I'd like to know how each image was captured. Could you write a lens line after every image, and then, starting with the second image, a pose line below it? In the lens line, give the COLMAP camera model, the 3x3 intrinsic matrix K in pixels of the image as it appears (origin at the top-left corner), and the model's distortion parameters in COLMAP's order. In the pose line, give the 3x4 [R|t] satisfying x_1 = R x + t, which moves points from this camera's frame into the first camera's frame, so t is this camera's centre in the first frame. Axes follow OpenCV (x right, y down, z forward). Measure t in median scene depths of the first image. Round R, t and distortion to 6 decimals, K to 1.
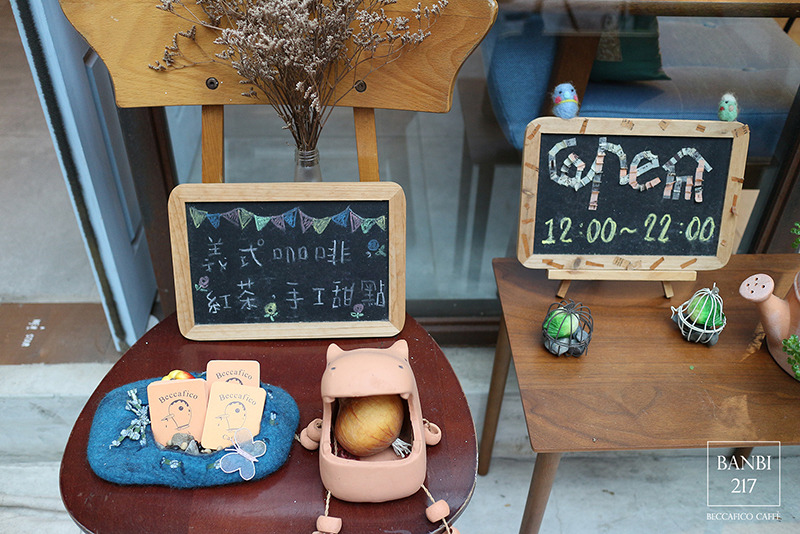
lens RADIAL K [[796.2, 0, 400.0], [0, 796.2, 267.0], [0, 0, 1]] dist [-0.001633, -0.001911]
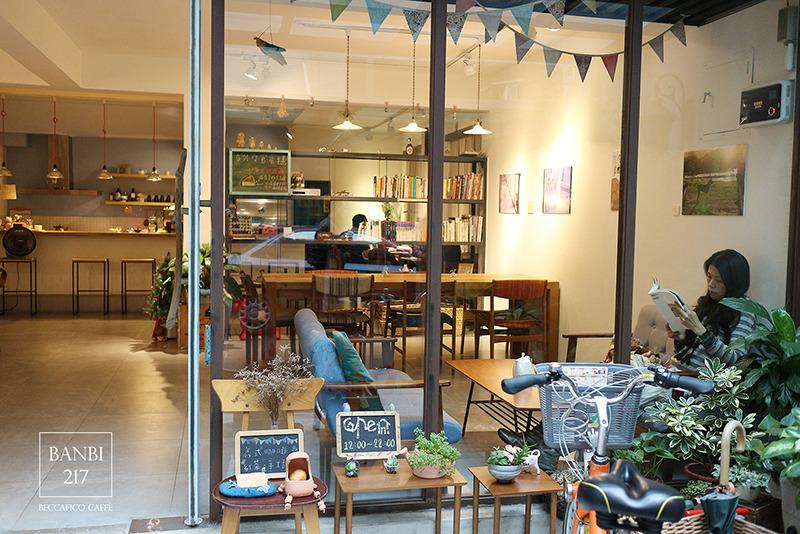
lens RADIAL K [[796.2, 0, 400.0], [0, 796.2, 267.0], [0, 0, 1]] dist [-0.001633, -0.001911]
pose [[0.981625, -0.013972, 0.190308, -0.222363], [0.122462, 0.810969, -0.572130, 1.328554], [-0.146340, 0.584923, 0.797778, -2.207838]]
